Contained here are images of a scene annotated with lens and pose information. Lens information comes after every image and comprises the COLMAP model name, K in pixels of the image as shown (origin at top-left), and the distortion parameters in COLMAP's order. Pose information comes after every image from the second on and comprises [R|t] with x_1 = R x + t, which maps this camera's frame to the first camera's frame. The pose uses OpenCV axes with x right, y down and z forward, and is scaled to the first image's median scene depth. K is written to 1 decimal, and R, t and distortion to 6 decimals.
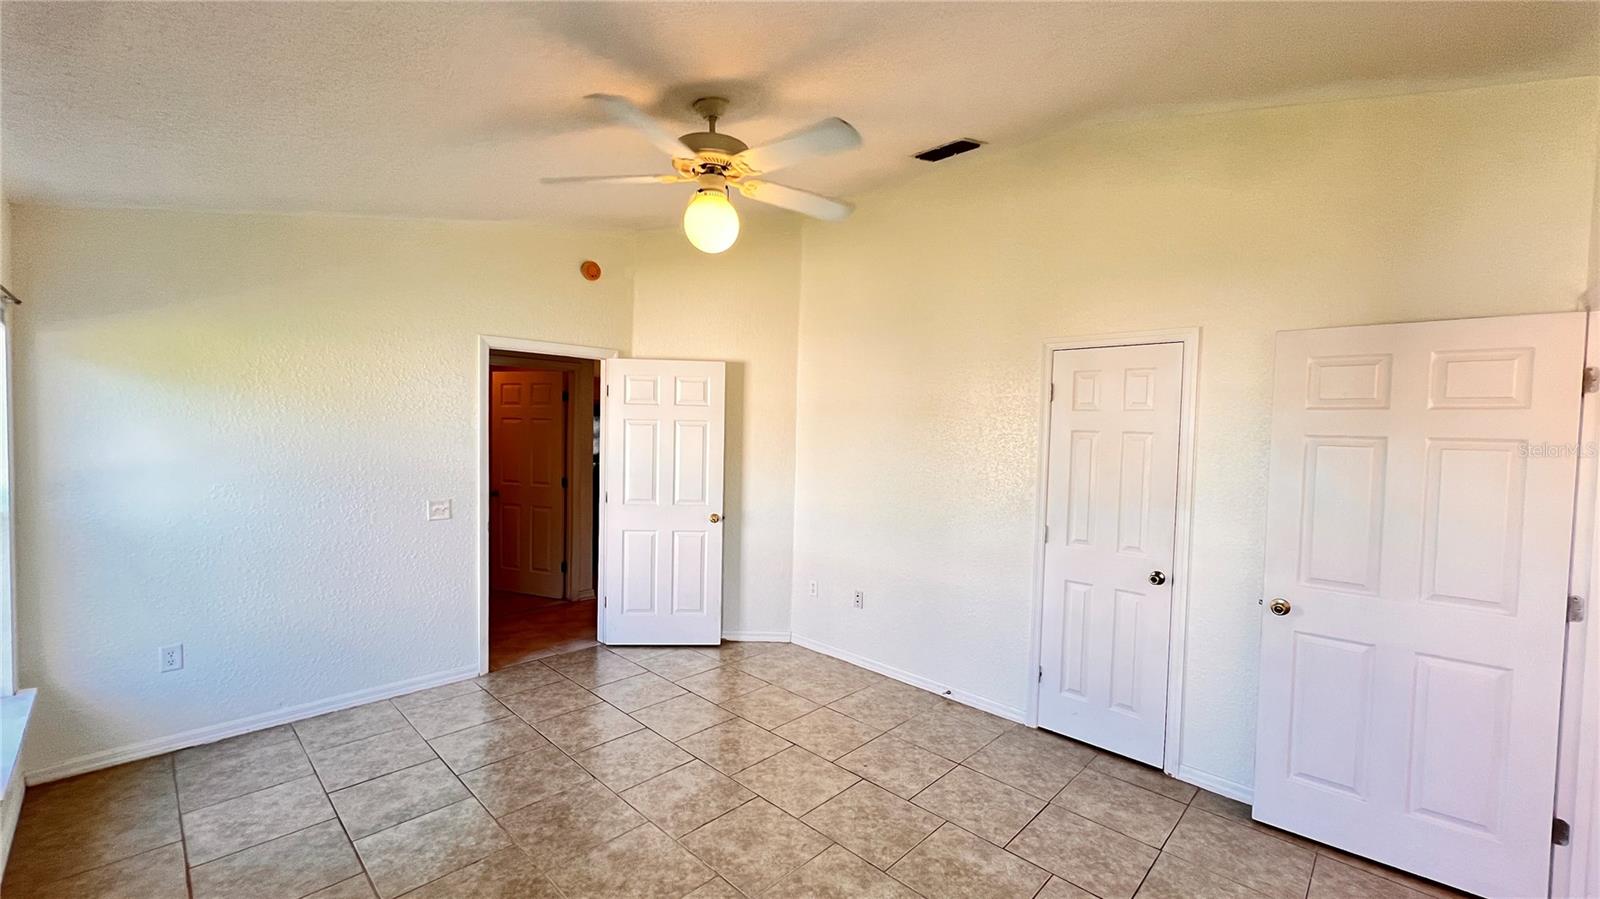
lens RADIAL K [[637.8, 0, 800.3], [0, 637.8, 446.0], [0, 0, 1]] dist [0.000769, 0.000379]
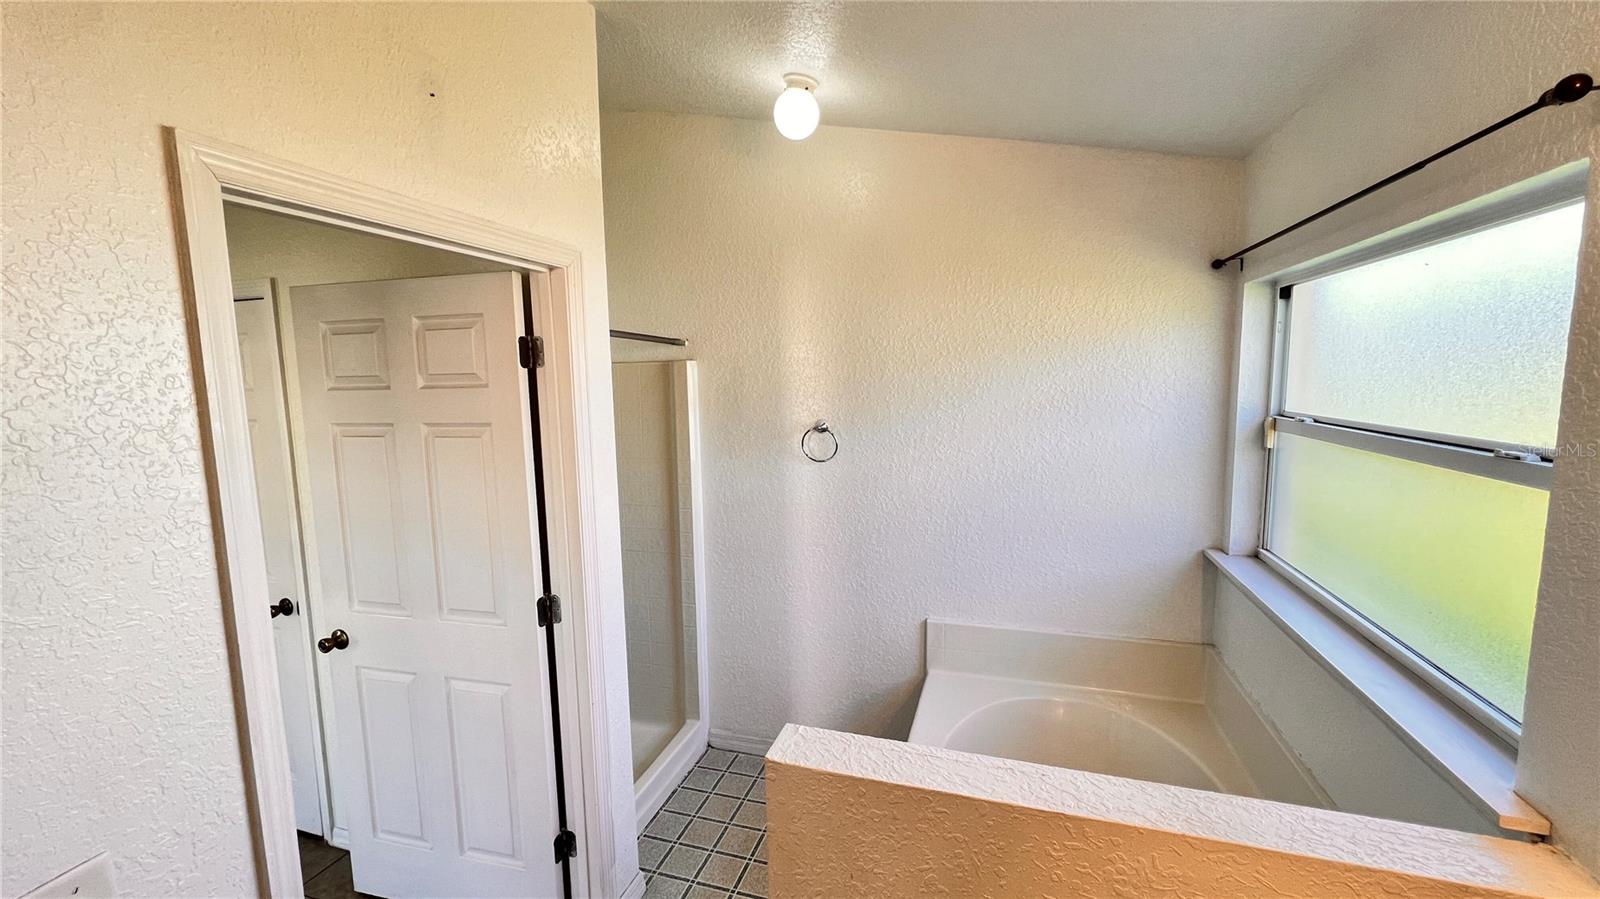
lens RADIAL K [[637.8, 0, 802.0], [0, 637.8, 452.7], [0, 0, 1]] dist [0.000769, 0.000379]
pose [[0.896173, -0.084472, 0.435590, 1.043975], [0.048386, 0.994461, 0.093304, -0.028425], [-0.441059, -0.062540, 0.895296, 0.051083]]
